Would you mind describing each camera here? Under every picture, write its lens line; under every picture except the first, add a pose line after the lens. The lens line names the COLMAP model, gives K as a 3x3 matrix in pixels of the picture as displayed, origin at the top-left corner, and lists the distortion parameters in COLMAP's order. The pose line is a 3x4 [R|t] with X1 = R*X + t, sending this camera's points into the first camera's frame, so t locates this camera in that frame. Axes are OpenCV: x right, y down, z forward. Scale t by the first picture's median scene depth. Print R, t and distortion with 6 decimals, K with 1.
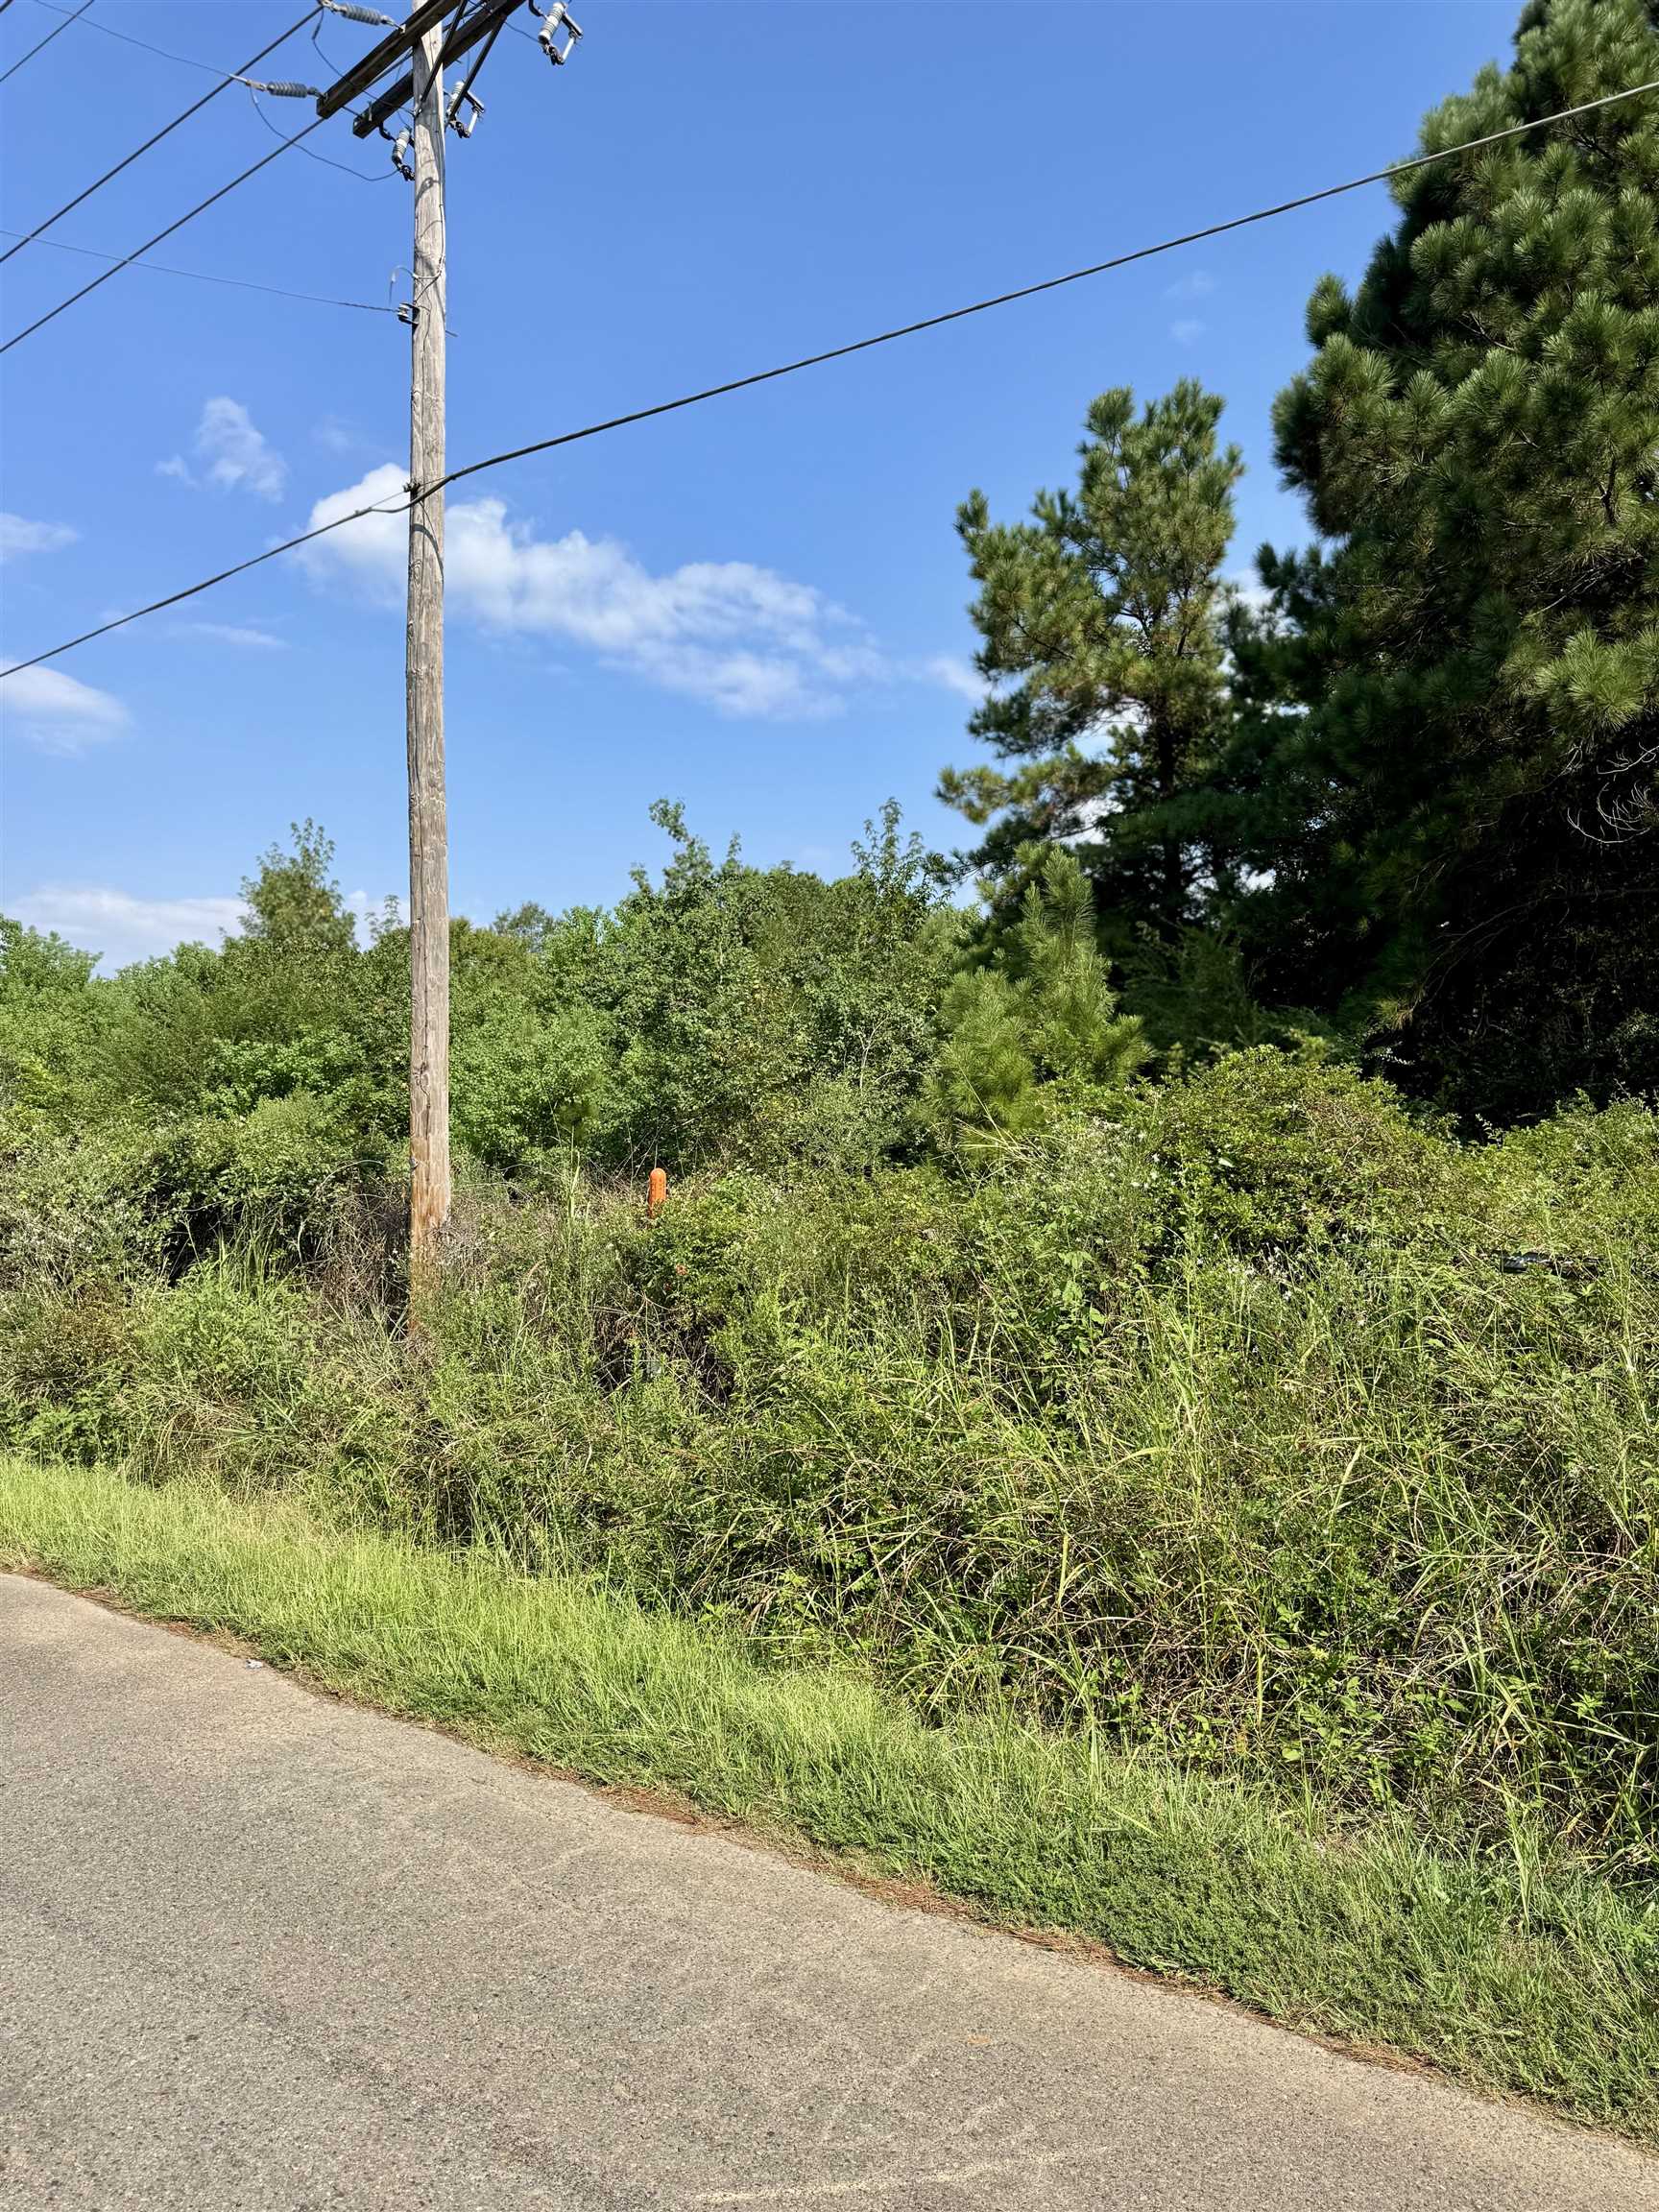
lens RADIAL K [[1551.0, 0, 849.5], [0, 1551.0, 1108.1], [0, 0, 1]] dist [0.028826, -0.038637]
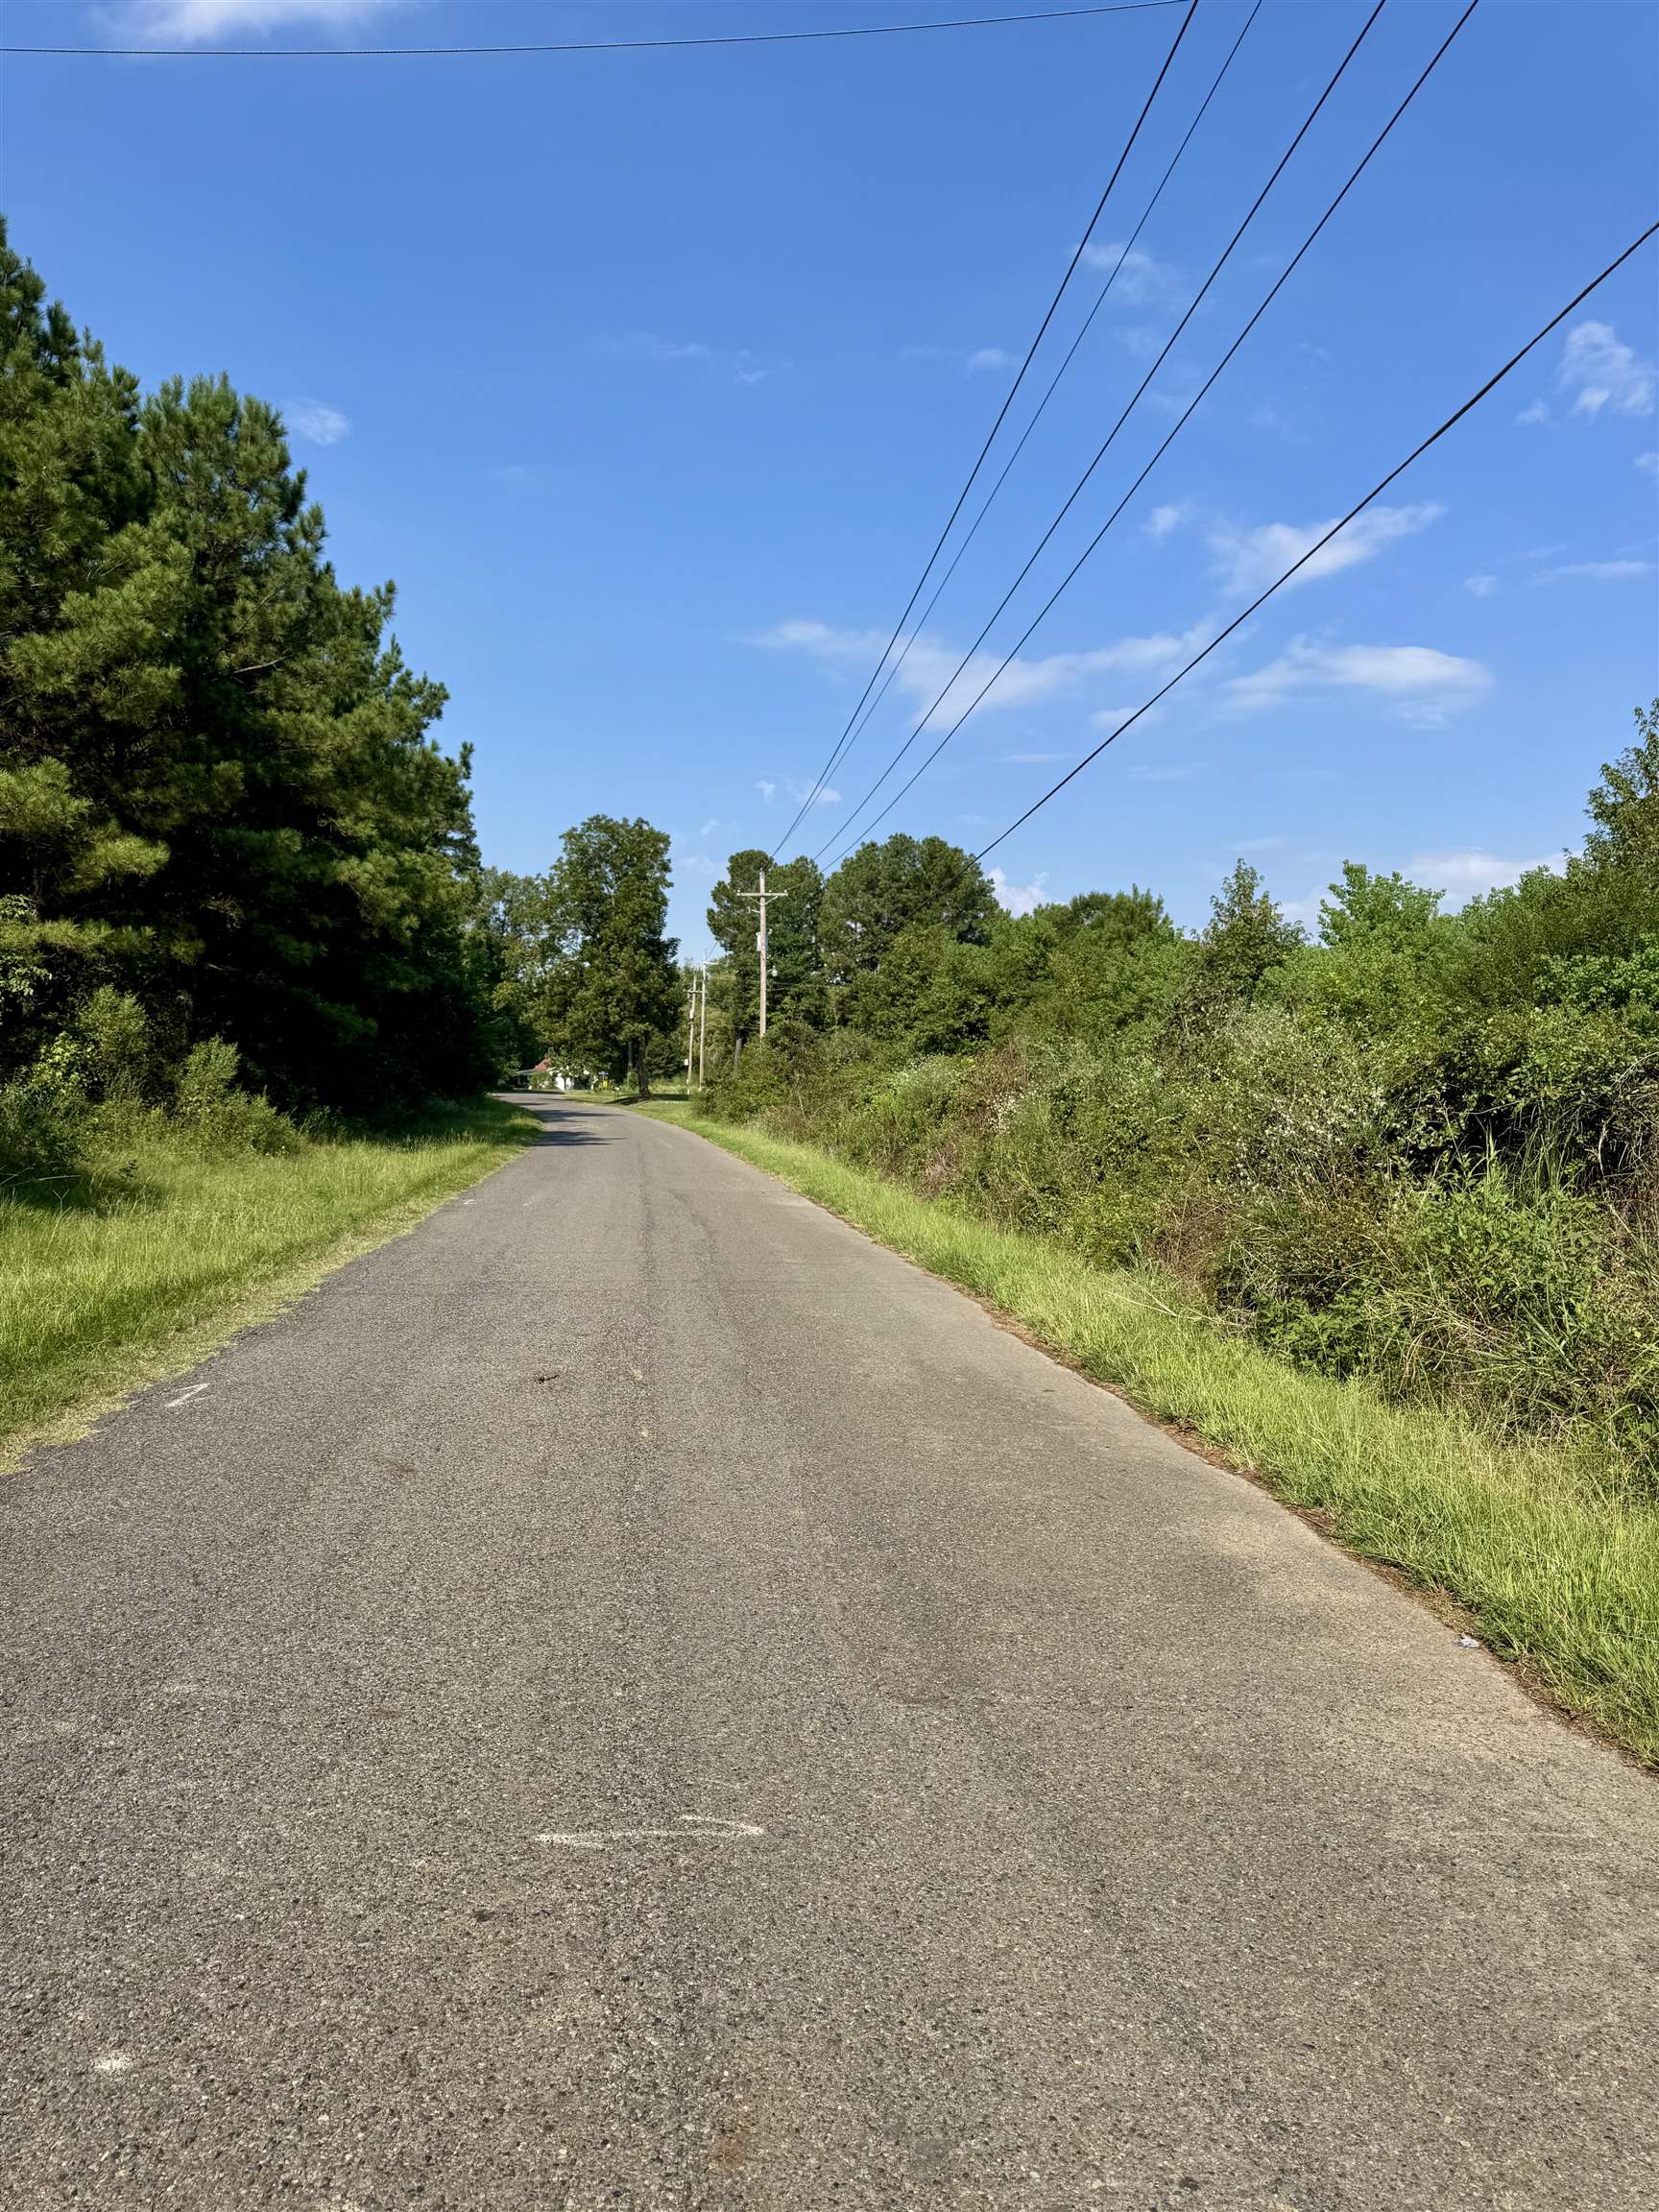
lens RADIAL K [[1551.0, 0, 846.8], [0, 1551.0, 1102.7], [0, 0, 1]] dist [0.028826, -0.038637]
pose [[0.673703, -0.002836, -0.738997, -0.013255], [0.019398, 0.999716, 0.013847, 0.049746], [0.738748, -0.023664, 0.673566, 0.175235]]
